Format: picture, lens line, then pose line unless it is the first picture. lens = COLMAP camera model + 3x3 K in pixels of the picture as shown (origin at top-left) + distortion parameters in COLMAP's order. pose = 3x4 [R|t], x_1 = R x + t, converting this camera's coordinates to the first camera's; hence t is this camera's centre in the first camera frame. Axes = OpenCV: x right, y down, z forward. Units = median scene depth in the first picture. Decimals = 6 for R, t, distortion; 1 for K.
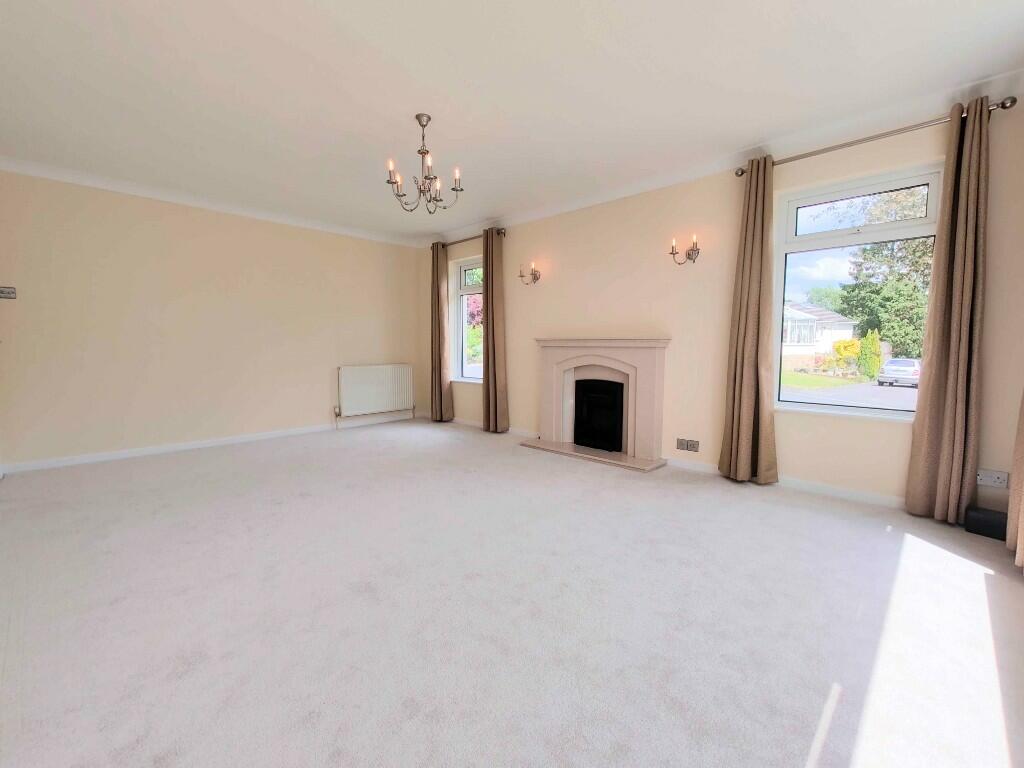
lens RADIAL K [[453.2, 0, 519.1], [0, 453.2, 382.8], [0, 0, 1]] dist [-0.000349, 0.000428]
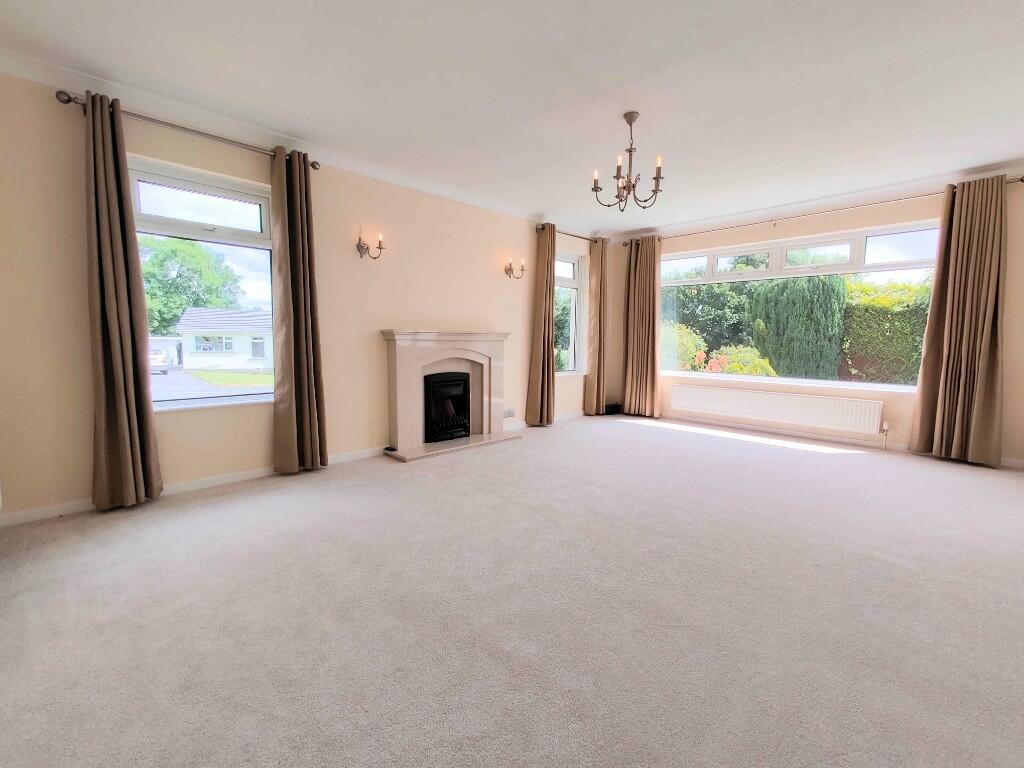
lens RADIAL K [[453.2, 0, 519.5], [0, 453.2, 383.4], [0, 0, 1]] dist [-0.000349, 0.000428]
pose [[0.010914, -0.093373, 0.995571, -0.846721], [0.074702, 0.992925, 0.092306, -0.064522], [-0.997146, 0.073364, 0.017812, 0.831482]]
